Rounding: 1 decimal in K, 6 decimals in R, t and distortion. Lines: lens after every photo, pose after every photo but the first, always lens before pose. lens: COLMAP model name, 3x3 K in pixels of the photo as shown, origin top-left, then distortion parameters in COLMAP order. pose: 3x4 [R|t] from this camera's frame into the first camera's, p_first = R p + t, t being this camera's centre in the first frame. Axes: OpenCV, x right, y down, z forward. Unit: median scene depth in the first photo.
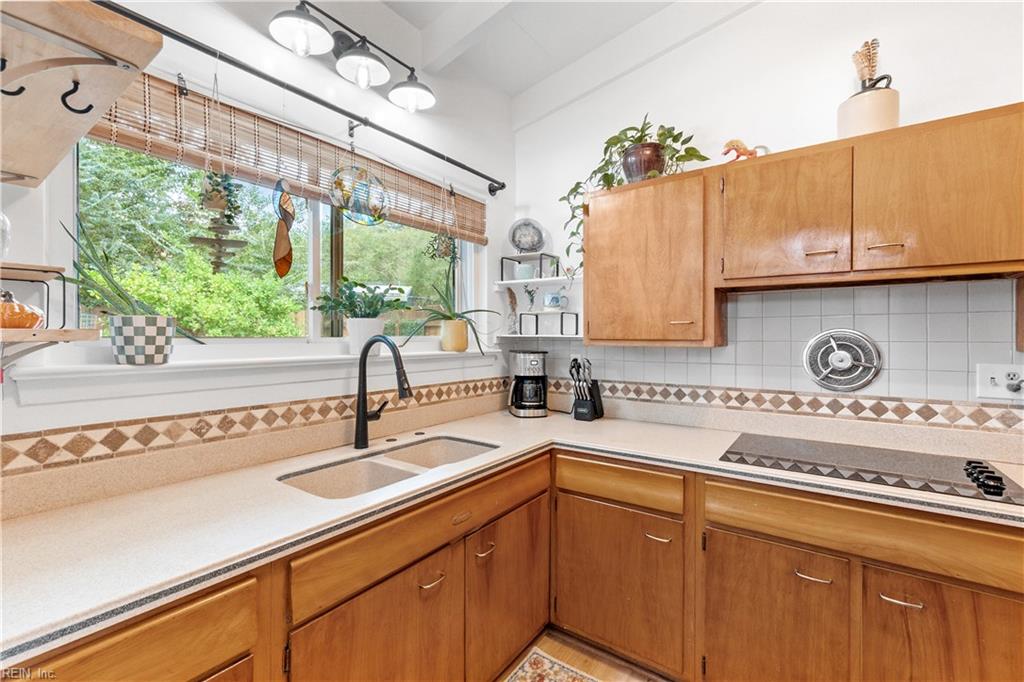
lens RADIAL K [[435.0, 0, 509.7], [0, 435.0, 337.5], [0, 0, 1]] dist [-0.005699, 0.000699]
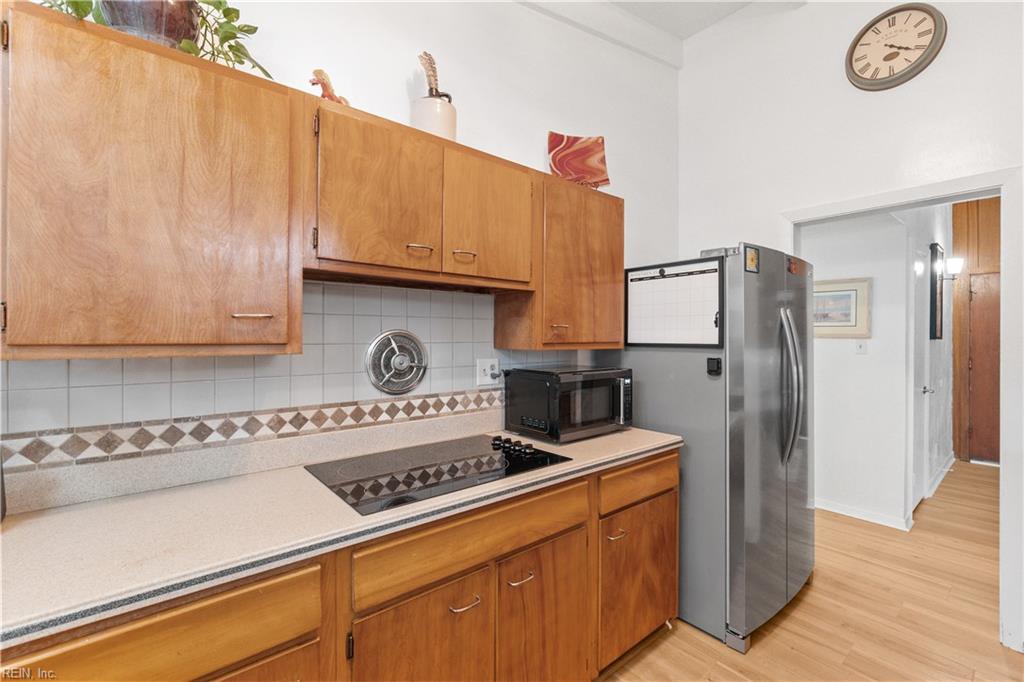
lens RADIAL K [[435.0, 0, 510.7], [0, 435.0, 335.8], [0, 0, 1]] dist [-0.005699, 0.000699]
pose [[0.250330, 0.002835, 0.968157, -0.106778], [0.000893, 0.999995, -0.003159, -0.003345], [-0.968160, 0.001656, 0.250326, 0.472091]]
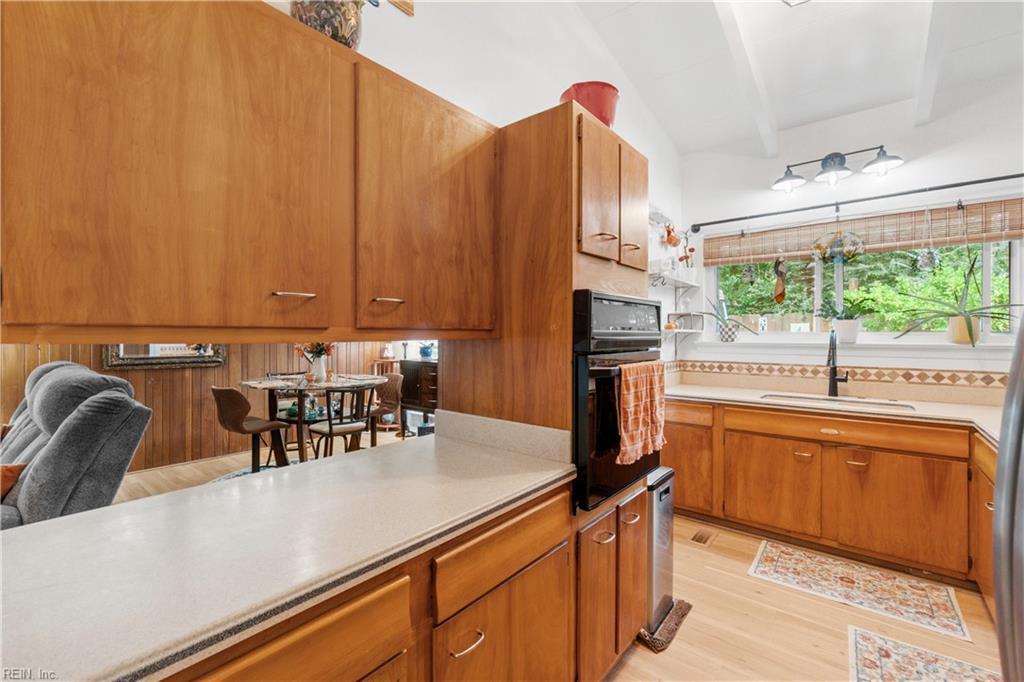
lens RADIAL K [[435.0, 0, 510.2], [0, 435.0, 336.8], [0, 0, 1]] dist [-0.005699, 0.000699]
pose [[-0.047540, 0.002565, -0.998866, 2.101855], [-0.004239, 0.999987, 0.002770, 0.030011], [0.998860, 0.004366, -0.047528, -0.275580]]
